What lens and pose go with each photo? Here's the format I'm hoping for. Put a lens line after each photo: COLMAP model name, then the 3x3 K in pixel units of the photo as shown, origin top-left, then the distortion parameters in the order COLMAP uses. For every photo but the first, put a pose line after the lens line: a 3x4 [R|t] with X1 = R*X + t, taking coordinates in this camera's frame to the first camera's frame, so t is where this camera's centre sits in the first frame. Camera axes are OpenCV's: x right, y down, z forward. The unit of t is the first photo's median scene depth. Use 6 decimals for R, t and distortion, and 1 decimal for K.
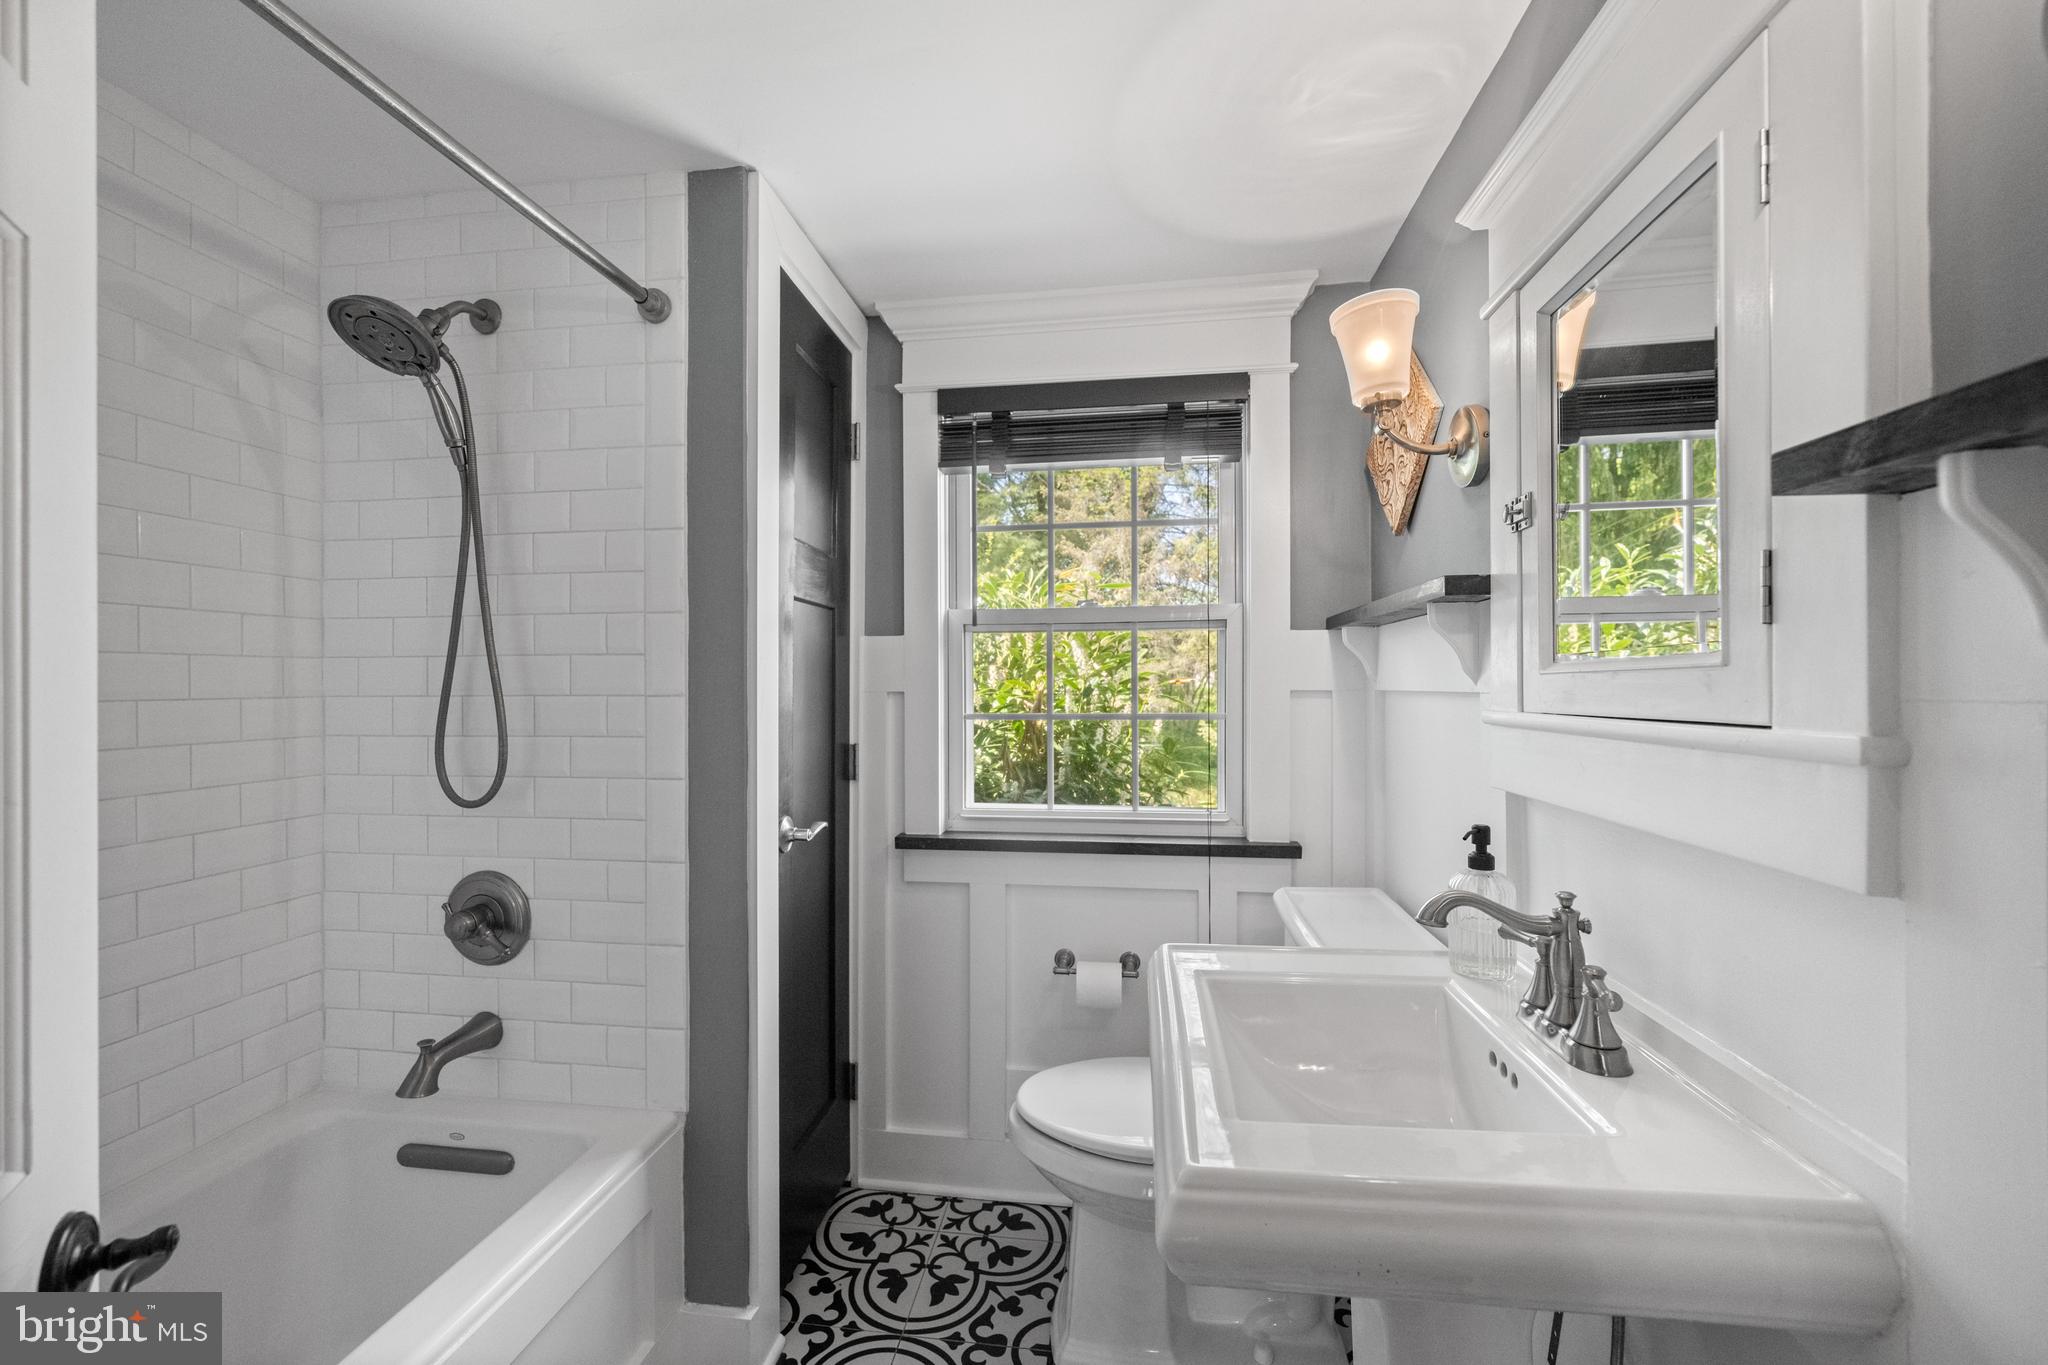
lens RADIAL K [[808.3, 0, 1017.8], [0, 808.3, 689.6], [0, 0, 1]] dist [-0.001531, 0.000375]
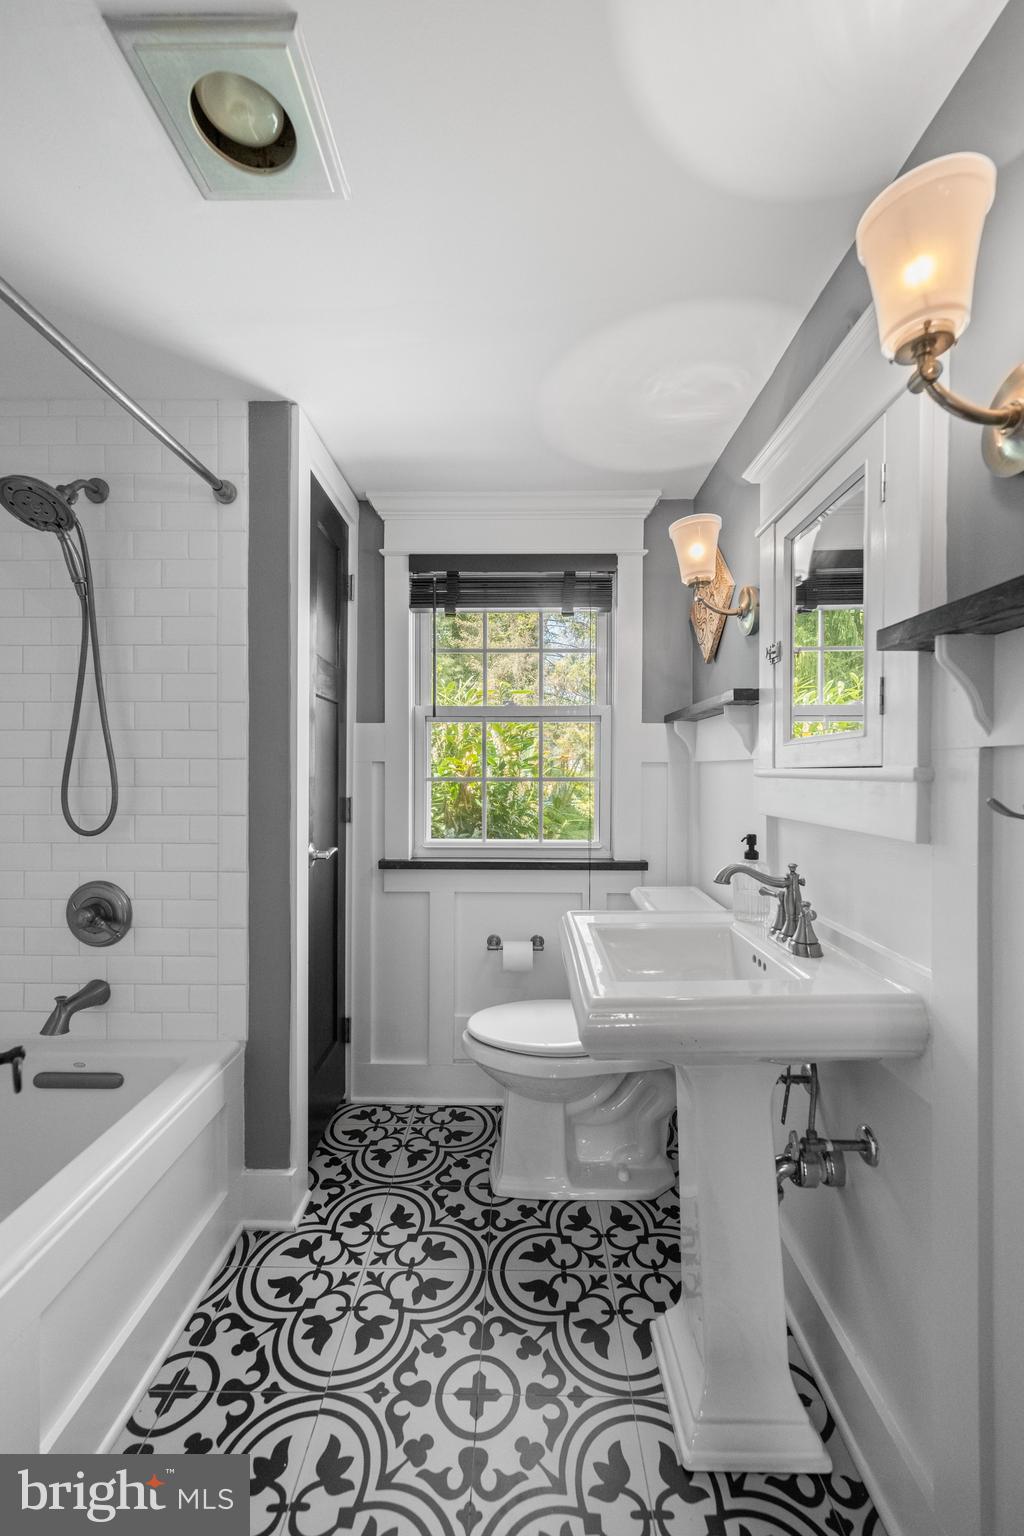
lens RADIAL K [[606.2, 0, 513.7], [0, 606.2, 775.4], [0, 0, 1]] dist [-0.001531, 0.000375]
pose [[0.992090, 0.005294, 0.125419, -0.065279], [-0.006129, 0.999962, 0.006278, 0.027181], [-0.125381, -0.006997, 0.992084, -0.153696]]
